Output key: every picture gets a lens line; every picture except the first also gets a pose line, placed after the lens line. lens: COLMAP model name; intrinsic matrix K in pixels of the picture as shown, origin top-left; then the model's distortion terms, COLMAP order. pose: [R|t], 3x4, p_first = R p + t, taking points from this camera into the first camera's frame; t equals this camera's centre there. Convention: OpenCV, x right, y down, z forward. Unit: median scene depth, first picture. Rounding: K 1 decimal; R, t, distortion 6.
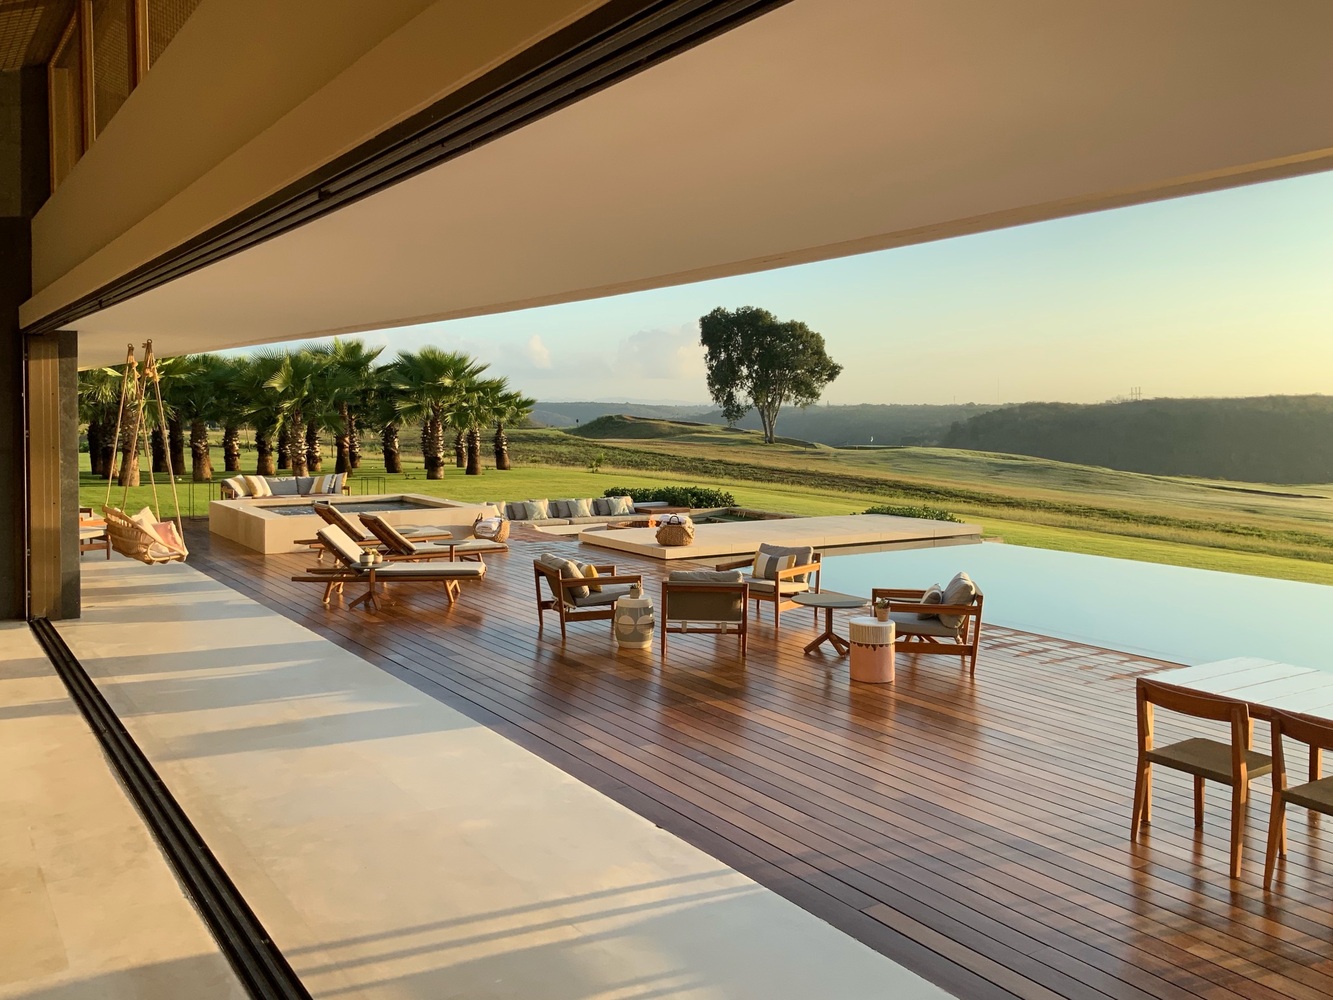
lens RADIAL K [[1110.3, 0, 666.5], [0, 1110.3, 500.0], [0, 0, 1]] dist [0.211830, -0.505186]
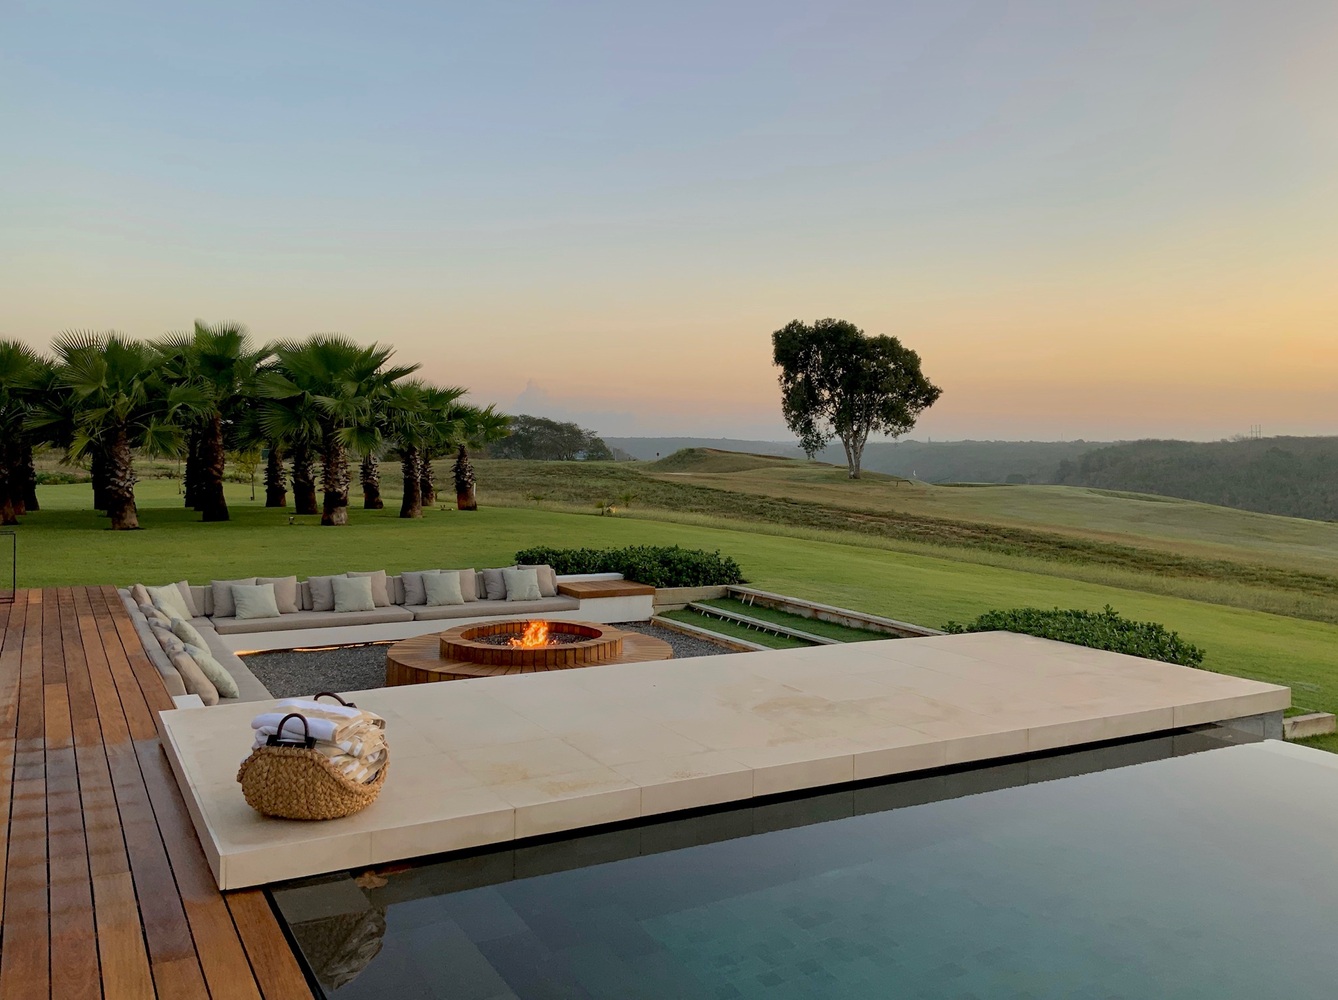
lens RADIAL K [[1114.4, 0, 669.0], [0, 1114.4, 500.0], [0, 0, 1]] dist [0.211830, -0.505186]
pose [[0.996483, 0.008829, -0.083323, 0.022446], [-0.011475, 0.999443, -0.031326, -0.005732], [0.083000, 0.032172, 0.996030, 0.129908]]
